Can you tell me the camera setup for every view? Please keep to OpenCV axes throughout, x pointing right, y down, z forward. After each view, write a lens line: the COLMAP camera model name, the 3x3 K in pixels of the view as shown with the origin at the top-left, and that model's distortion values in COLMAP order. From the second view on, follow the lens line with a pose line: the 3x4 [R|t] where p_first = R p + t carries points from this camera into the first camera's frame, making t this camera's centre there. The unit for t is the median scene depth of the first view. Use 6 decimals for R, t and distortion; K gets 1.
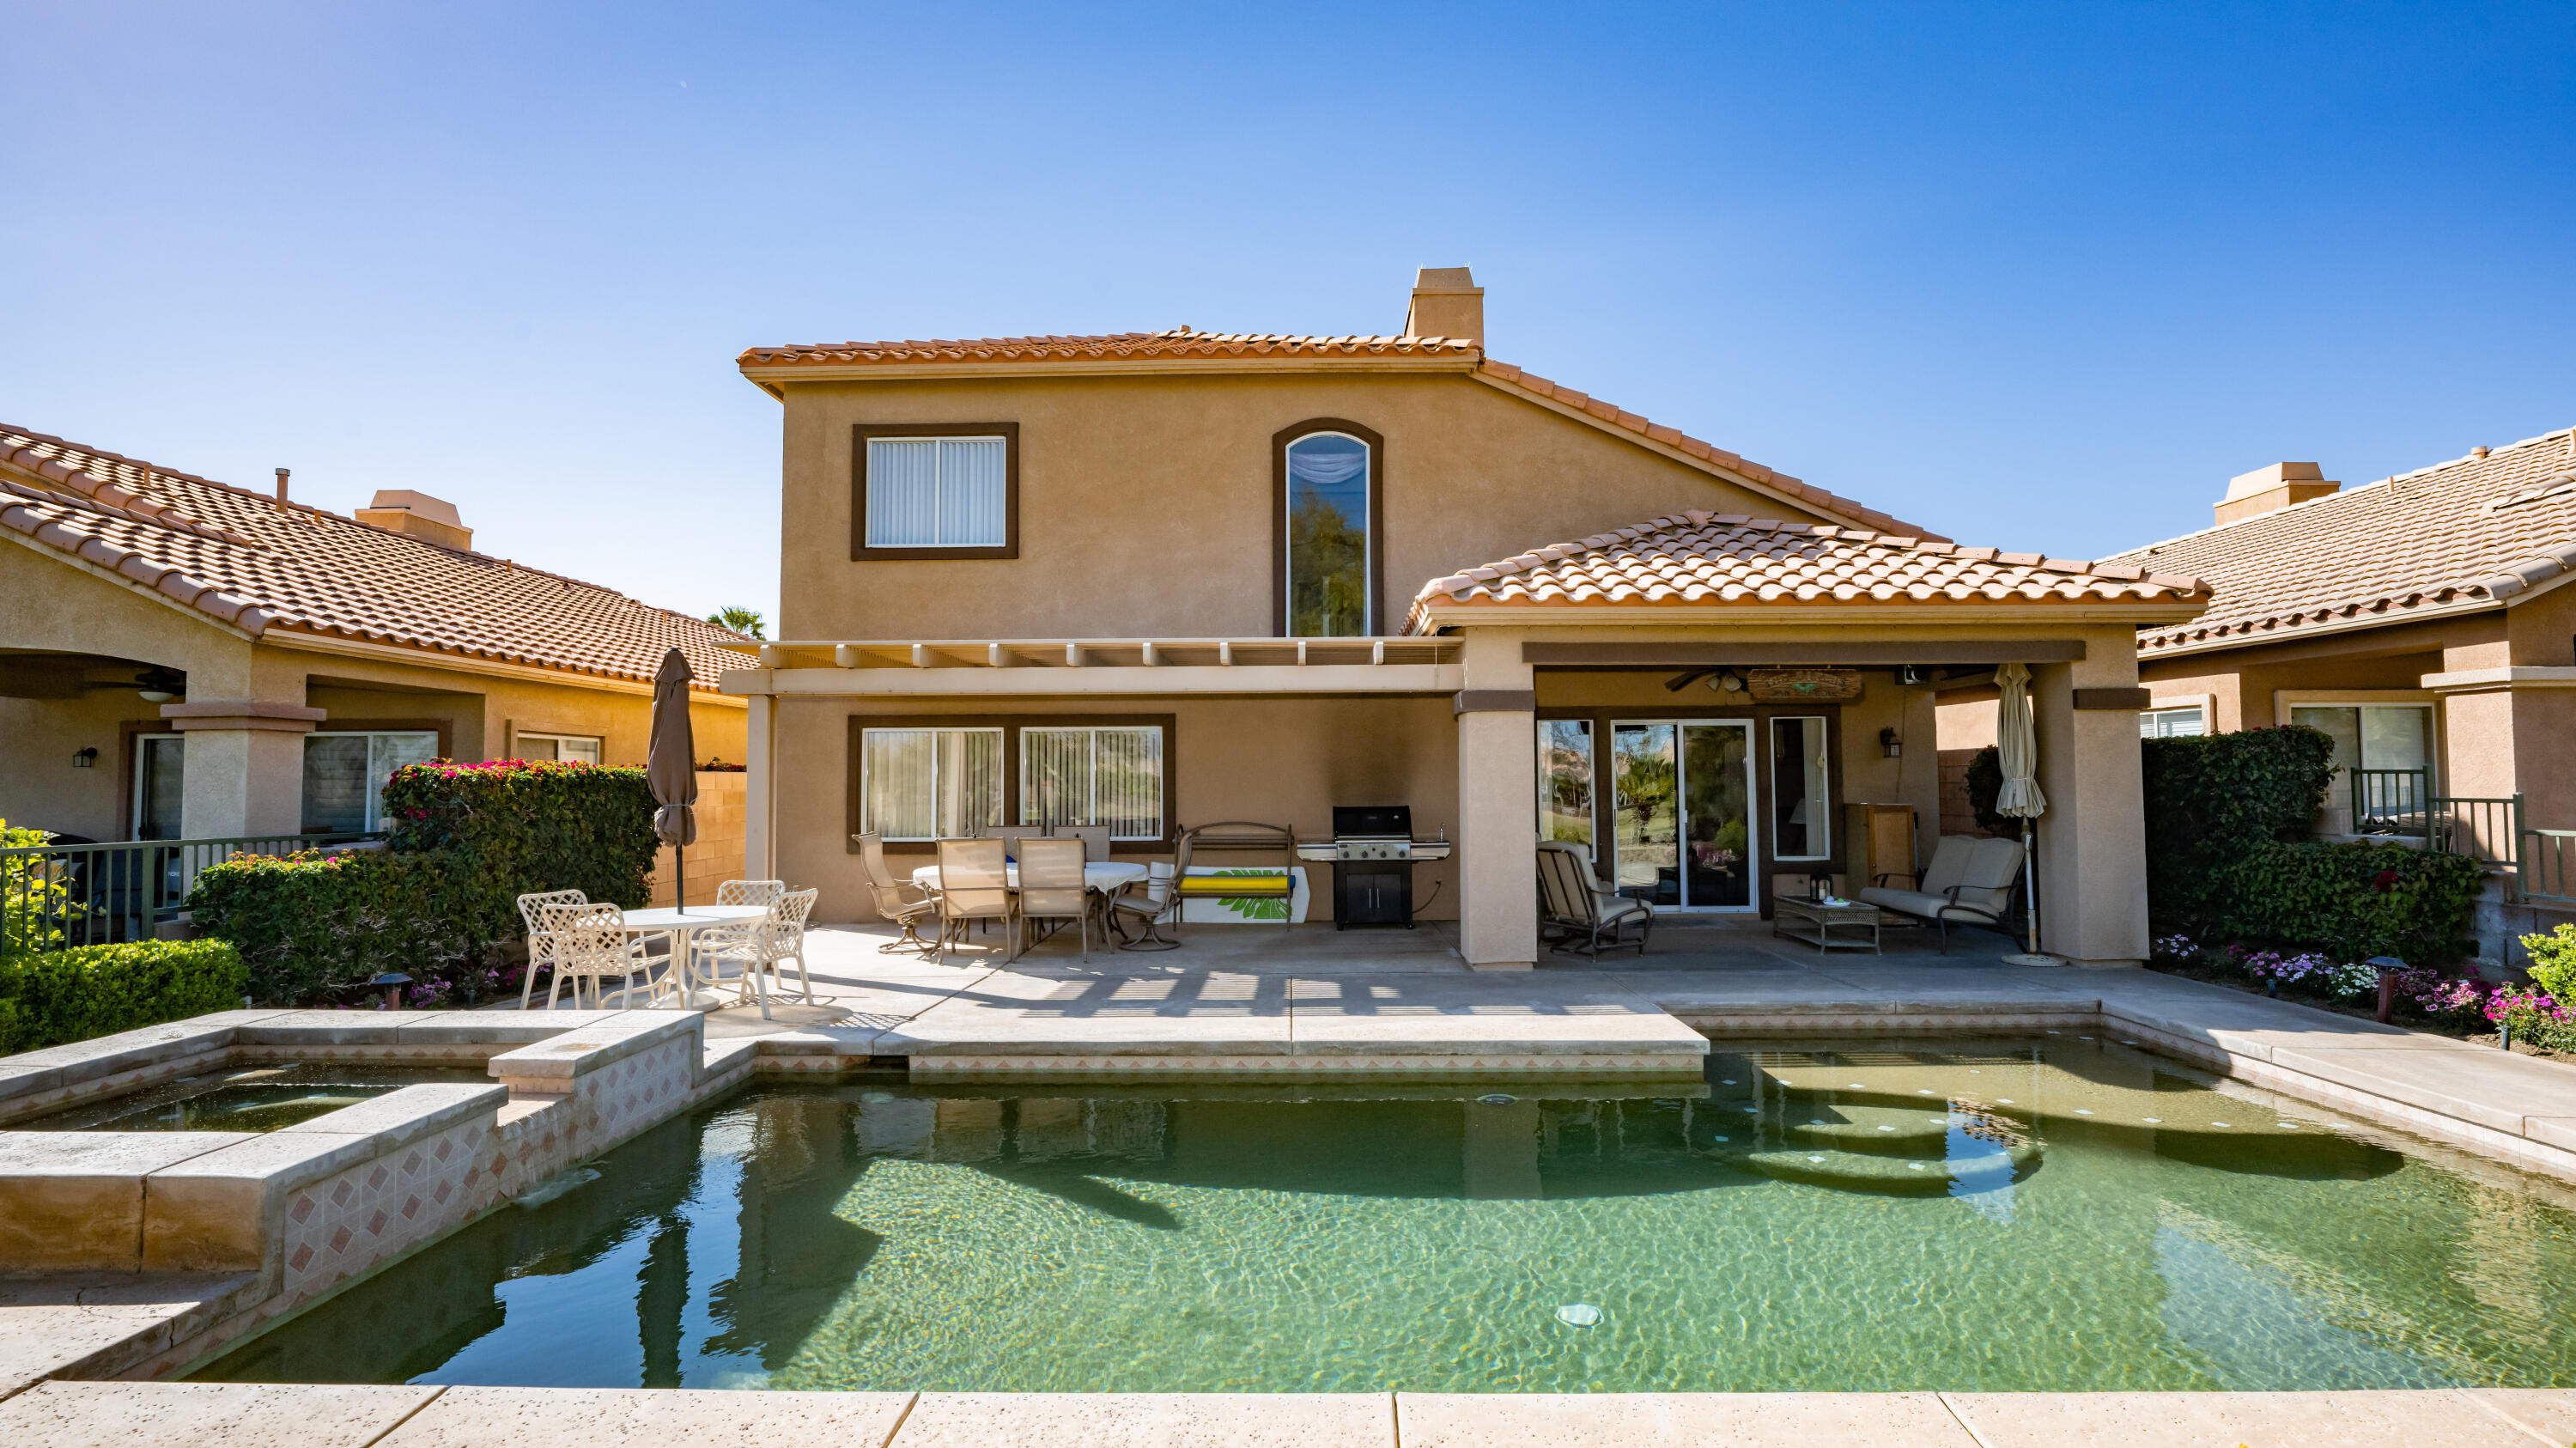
lens RADIAL K [[1171.9, 0, 1293.9], [0, 1171.9, 724.0], [0, 0, 1]] dist [-0.002253, 0.000492]
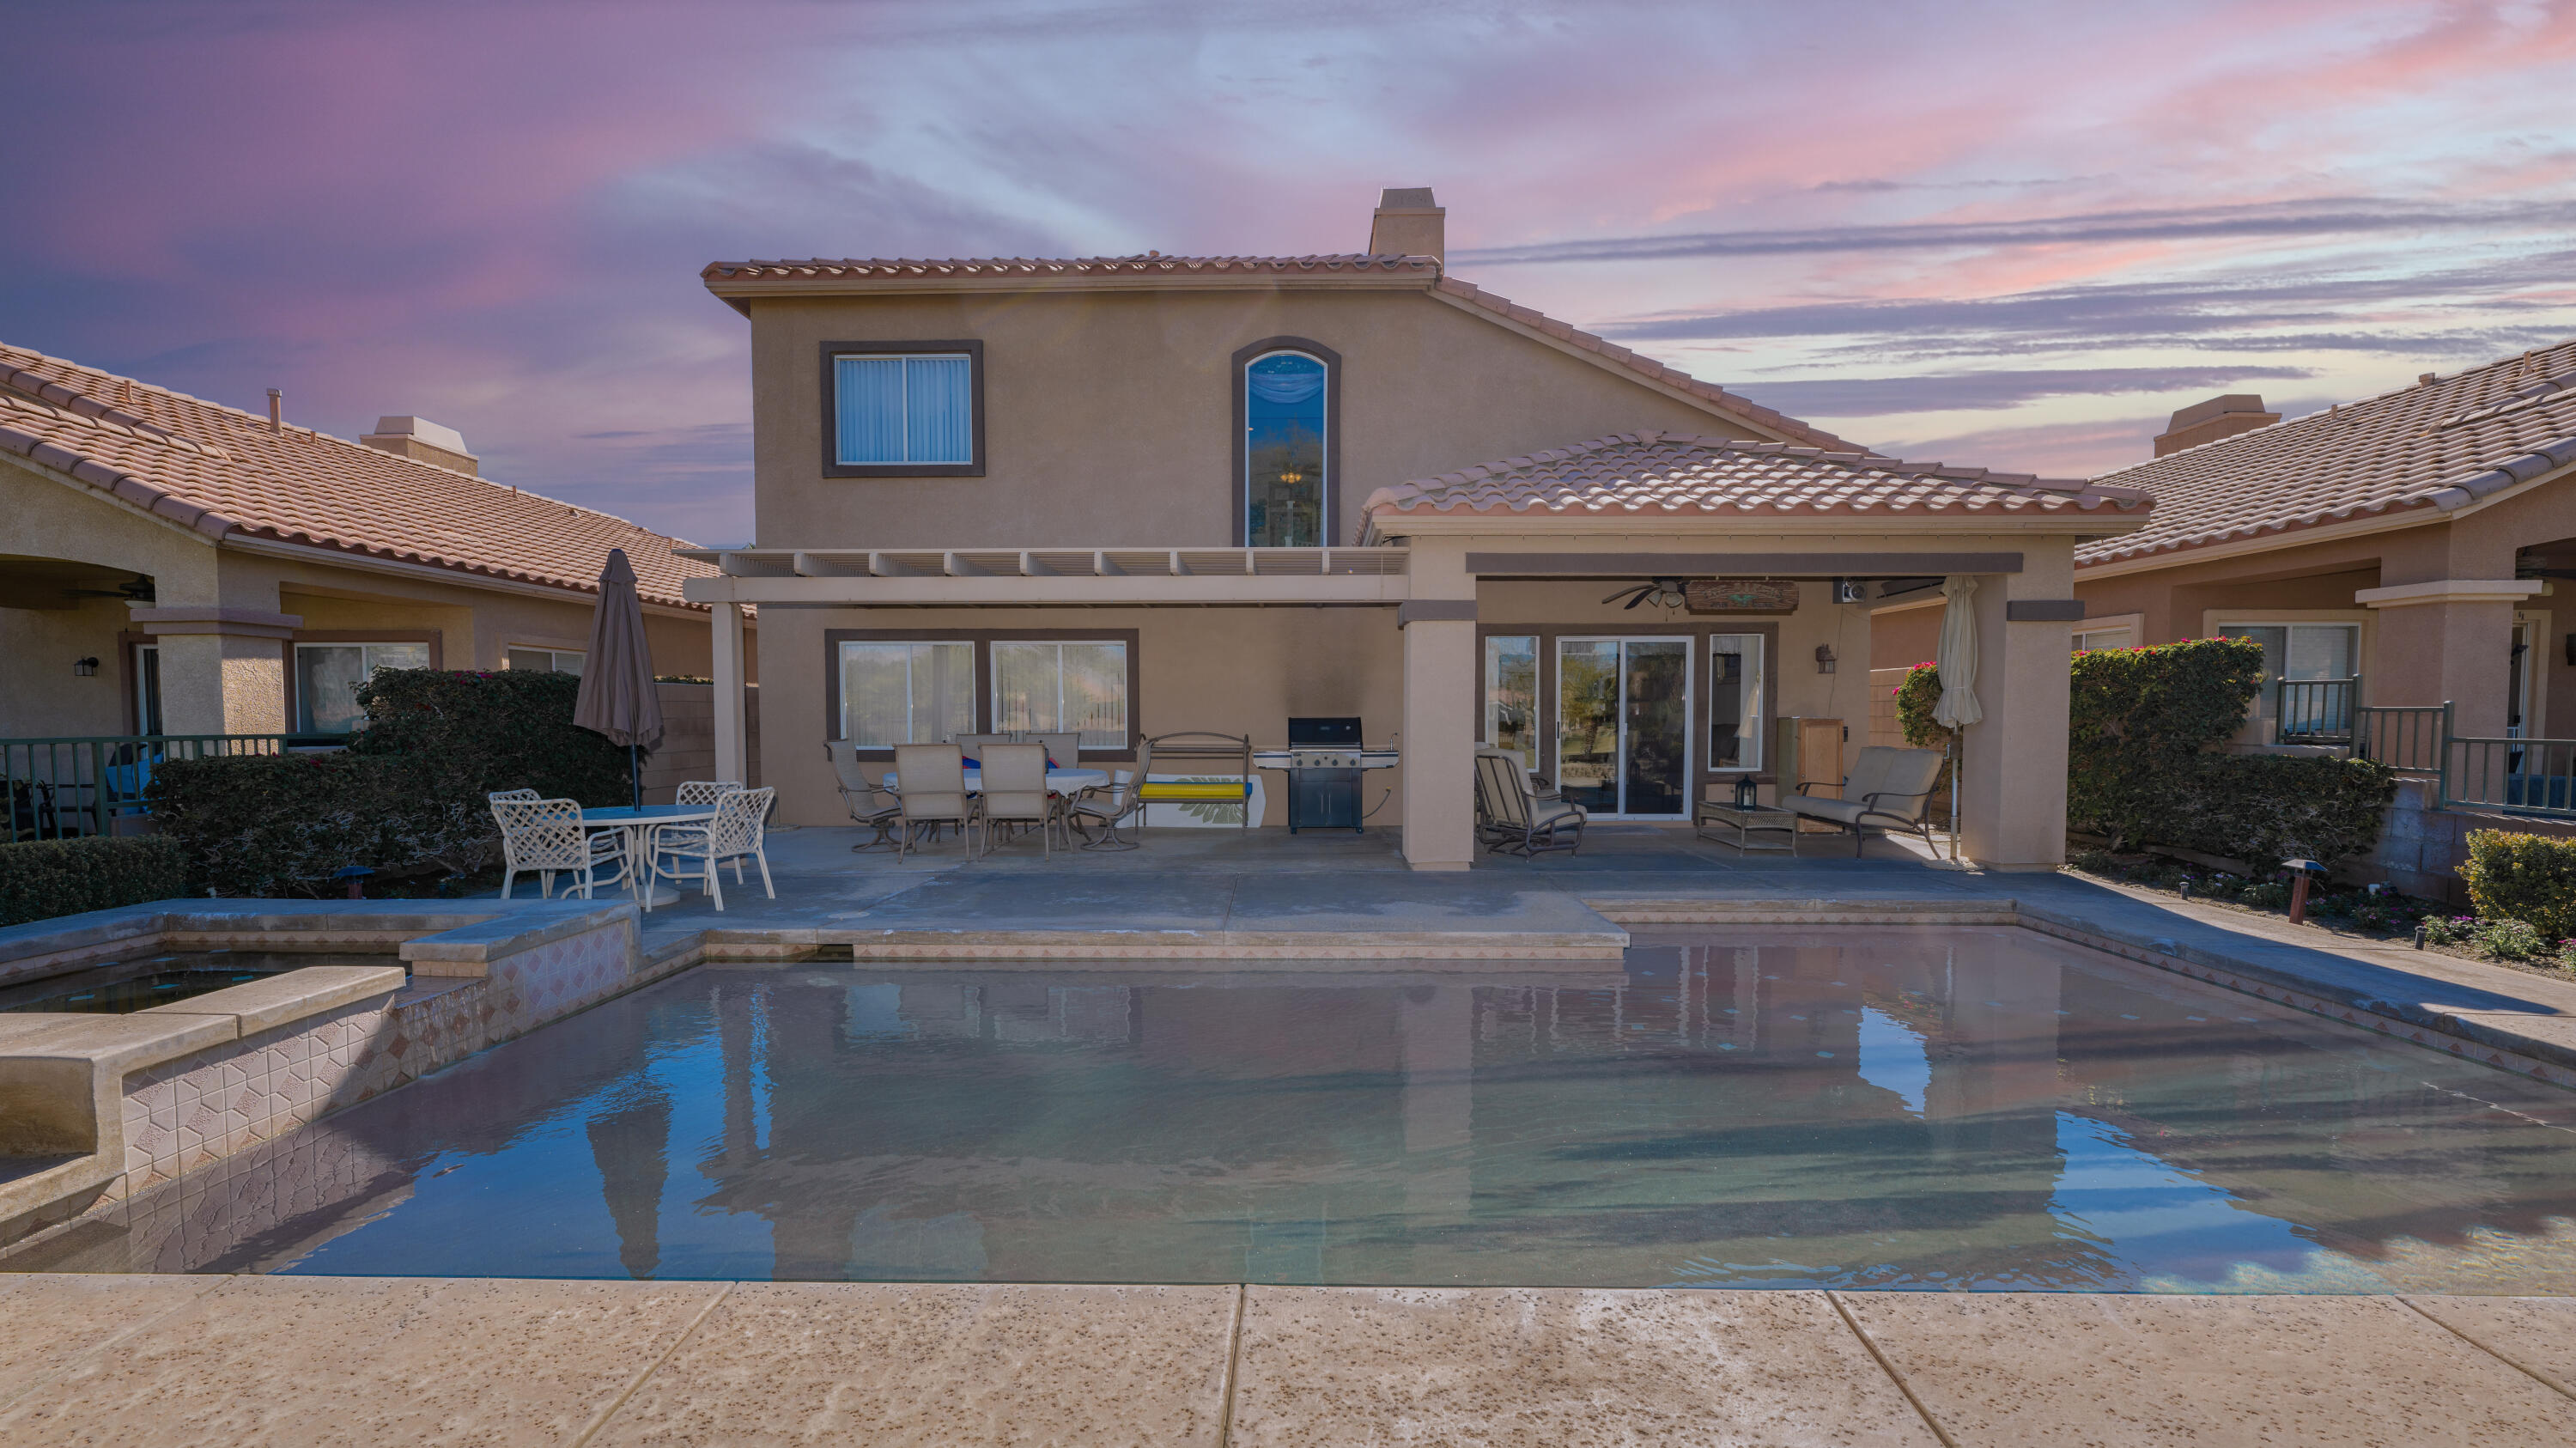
lens RADIAL K [[1063.1, 0, 1279.0], [0, 1063.1, 760.2], [0, 0, 1]] dist [0.009617, 0.000117]
pose [[0.999987, 0.003714, -0.003614, 0.033428], [-0.003357, 0.995556, 0.094109, 0.021640], [0.003948, -0.094096, 0.995555, 0.055837]]
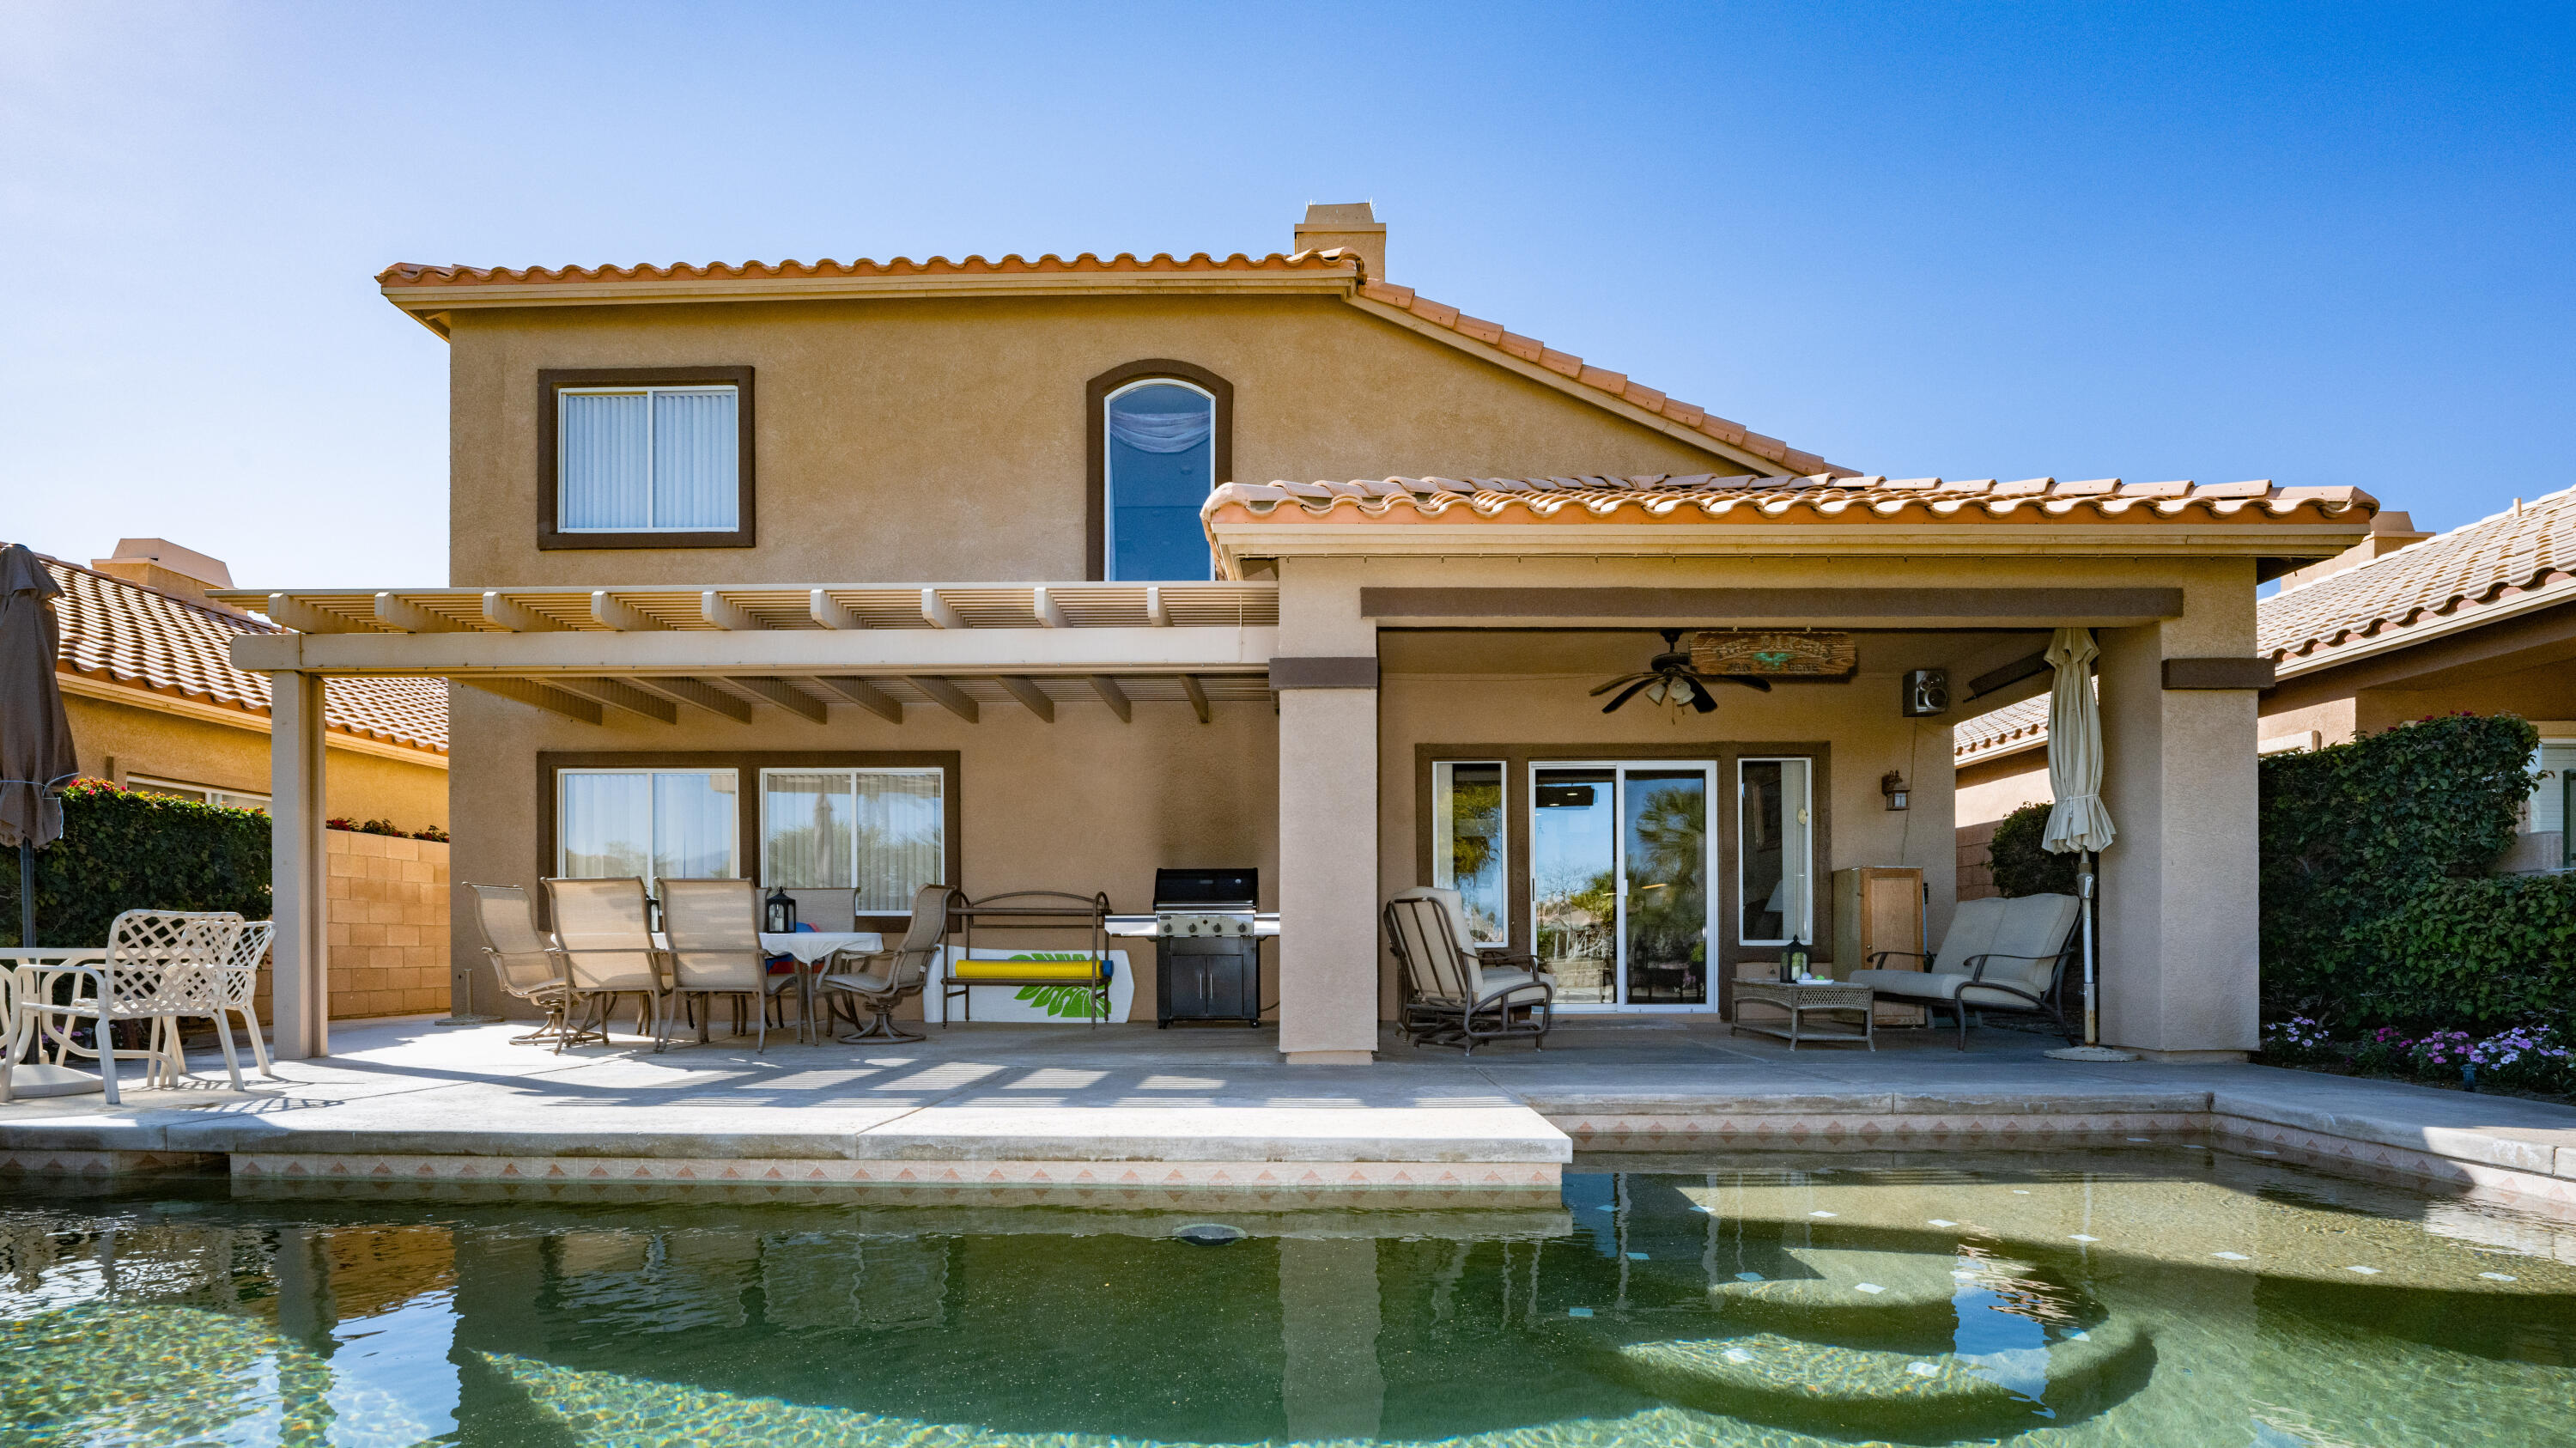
lens RADIAL K [[1159.3, 0, 1288.5], [0, 1159.3, 946.0], [0, 0, 1]] dist [-0.013779, 0.000257]
pose [[0.999925, 0.004269, -0.011514, 0.151068], [-0.003735, 0.998935, 0.045983, 0.102044], [0.011698, -0.045936, 0.998876, 0.292966]]
